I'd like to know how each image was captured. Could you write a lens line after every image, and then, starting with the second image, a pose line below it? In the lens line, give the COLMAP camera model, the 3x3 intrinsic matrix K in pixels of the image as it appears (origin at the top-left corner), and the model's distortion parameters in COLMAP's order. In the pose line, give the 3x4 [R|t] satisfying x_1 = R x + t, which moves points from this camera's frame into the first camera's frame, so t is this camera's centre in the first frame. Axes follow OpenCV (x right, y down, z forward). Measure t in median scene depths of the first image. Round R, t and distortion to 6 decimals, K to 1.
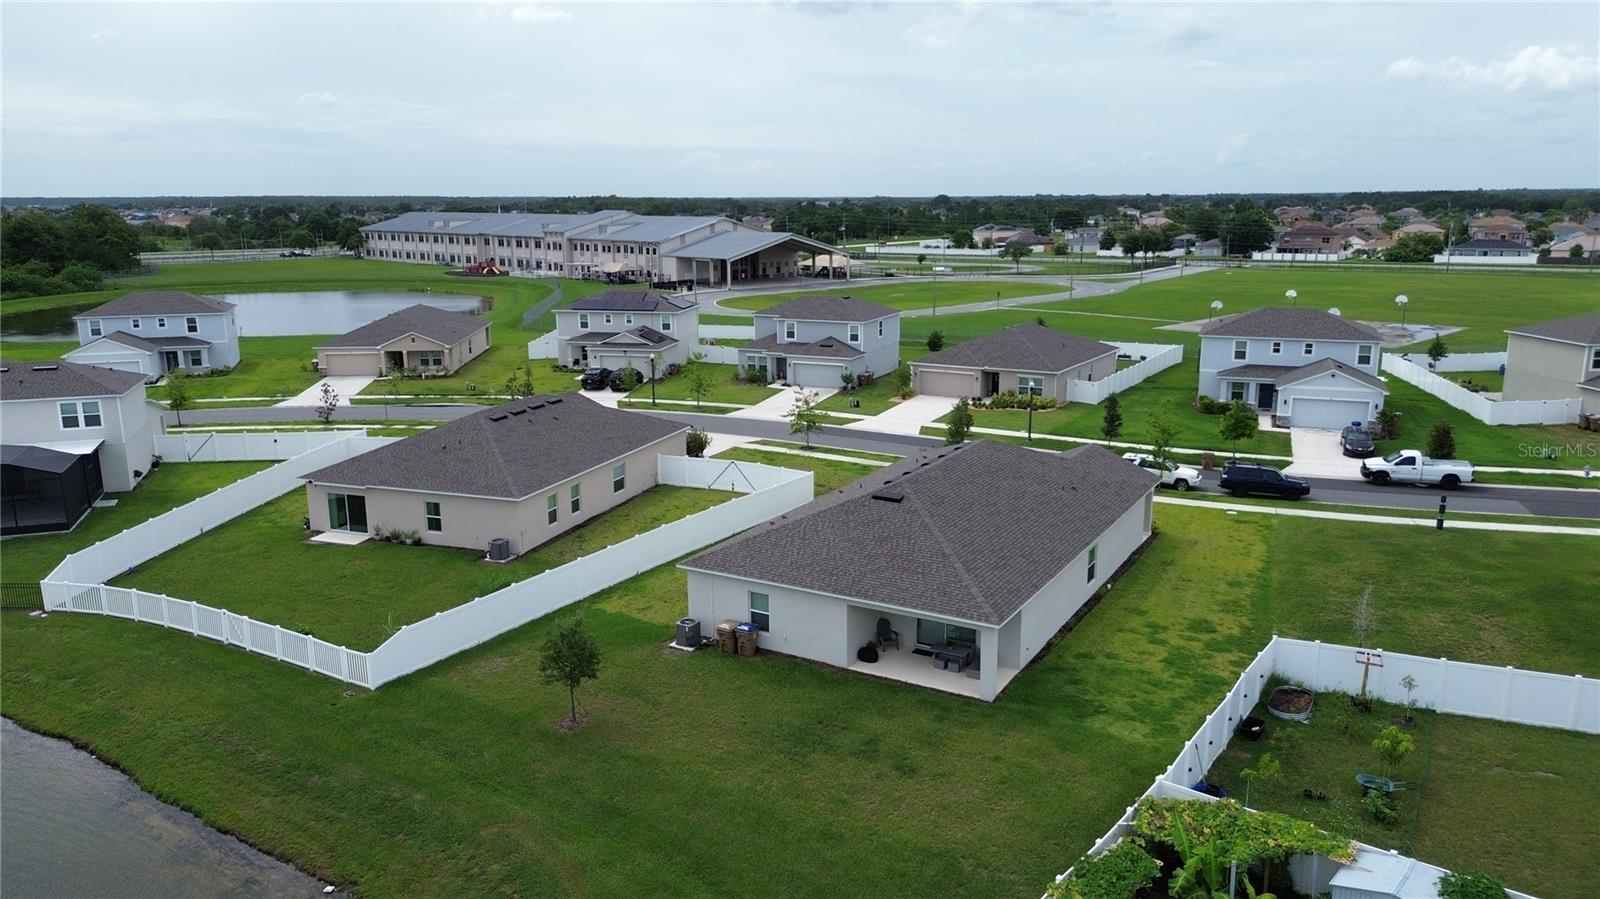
lens RADIAL K [[1069.1, 0, 797.8], [0, 1069.1, 438.9], [0, 0, 1]] dist [0.046701, -0.020268]
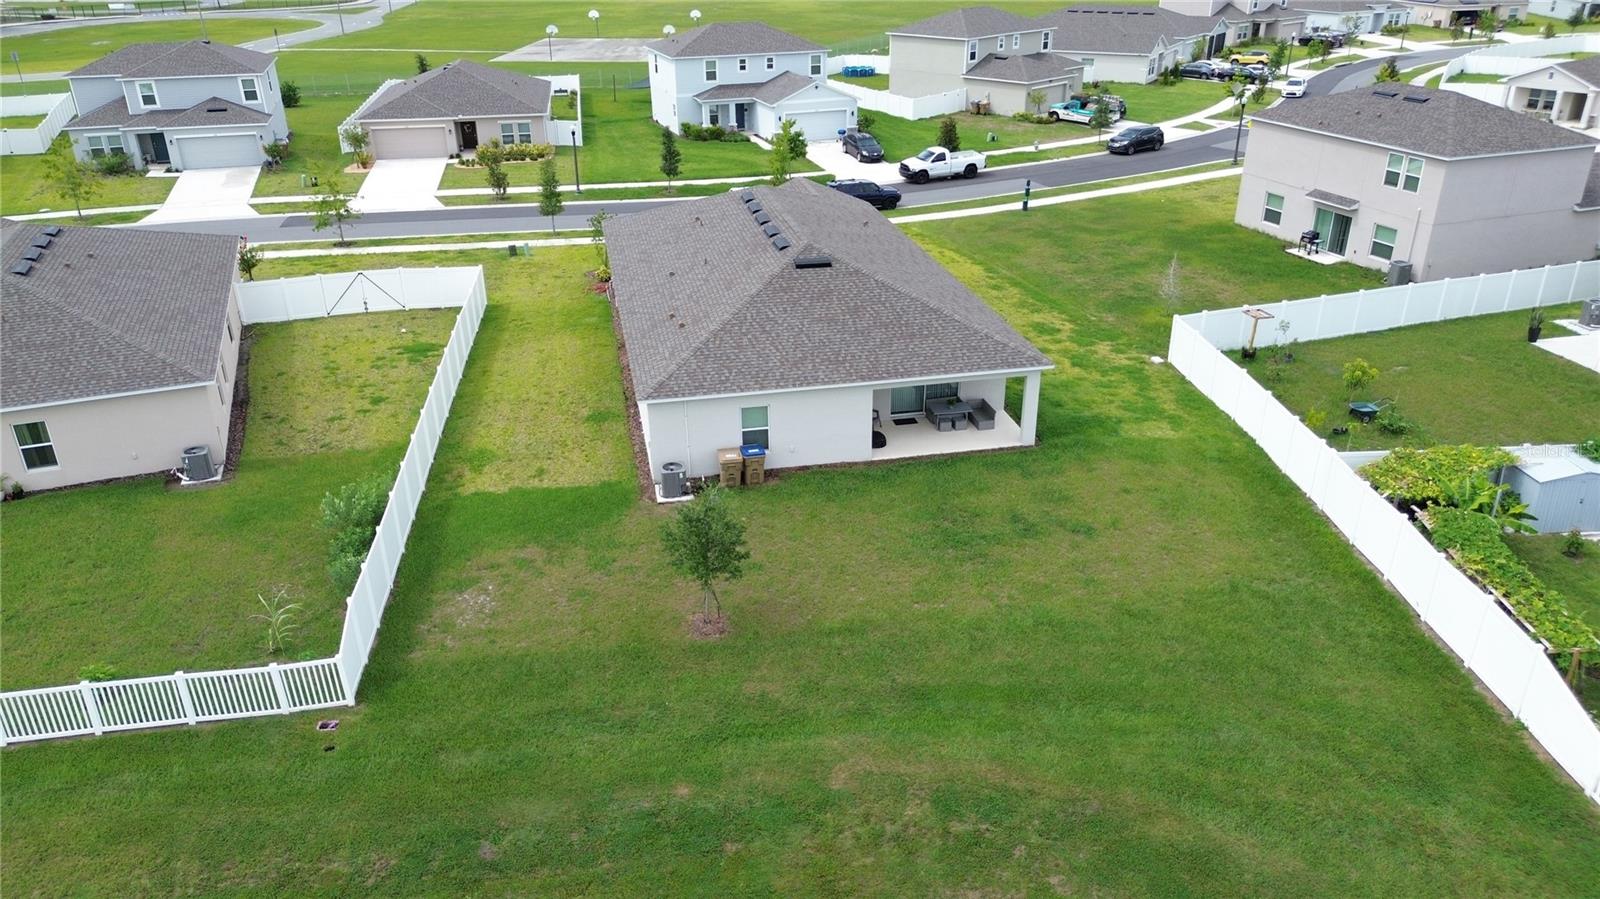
lens RADIAL K [[1069.1, 0, 796.9], [0, 1069.1, 458.1], [0, 0, 1]] dist [0.046701, -0.020268]
pose [[0.771718, -0.291437, 0.565257, -0.265508], [0.145044, 0.946049, 0.289747, -0.027972], [-0.619204, -0.141616, 0.772354, 0.188280]]
